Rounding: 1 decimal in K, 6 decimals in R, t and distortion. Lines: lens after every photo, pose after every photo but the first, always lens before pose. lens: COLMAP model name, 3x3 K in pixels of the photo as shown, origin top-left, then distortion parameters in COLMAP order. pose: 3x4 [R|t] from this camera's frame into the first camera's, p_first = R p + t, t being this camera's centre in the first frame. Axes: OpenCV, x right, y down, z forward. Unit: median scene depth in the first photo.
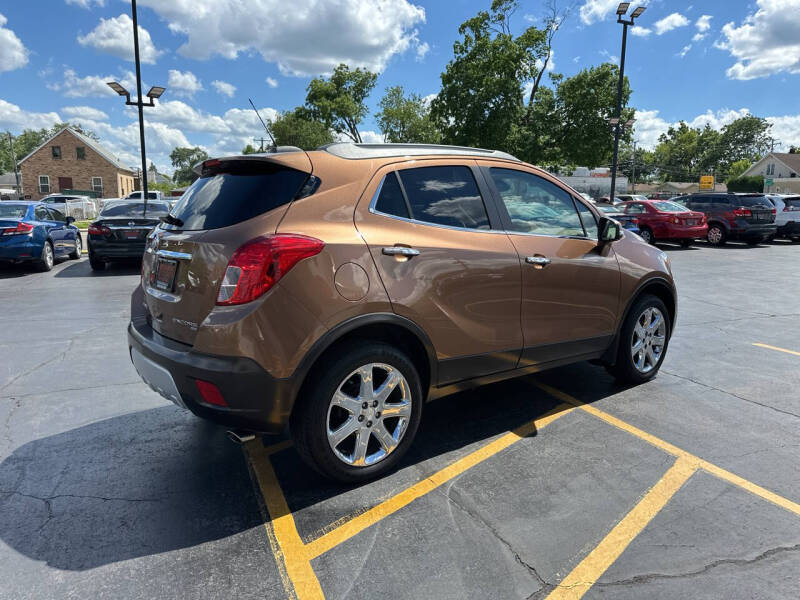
lens RADIAL K [[565.3, 0, 400.0], [0, 565.3, 300.0], [0, 0, 1]] dist [0.031519, -0.038733]
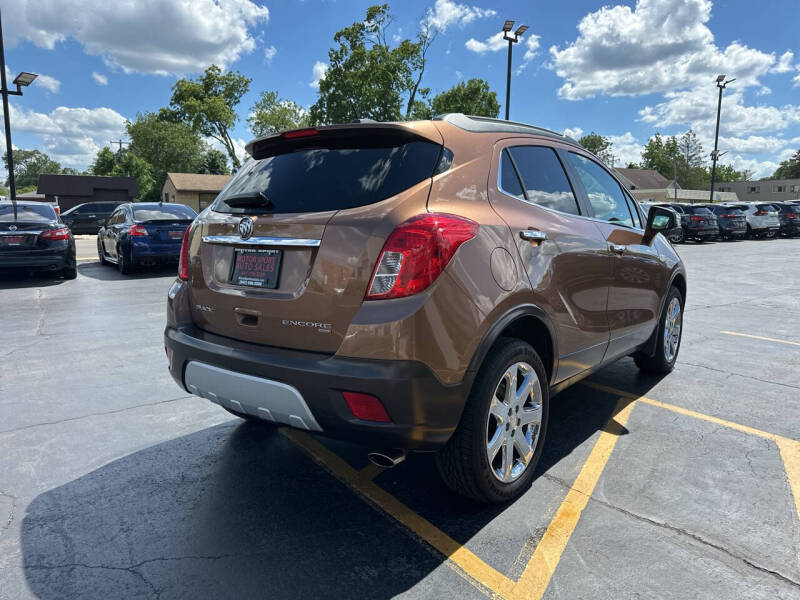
lens RADIAL K [[565.3, 0, 400.0], [0, 565.3, 300.0], [0, 0, 1]] dist [0.031519, -0.038733]
pose [[0.974514, -0.032168, 0.222007, -0.130048], [0.035644, 0.999296, -0.011667, 0.005713], [-0.221476, 0.019283, 0.974975, 0.056455]]
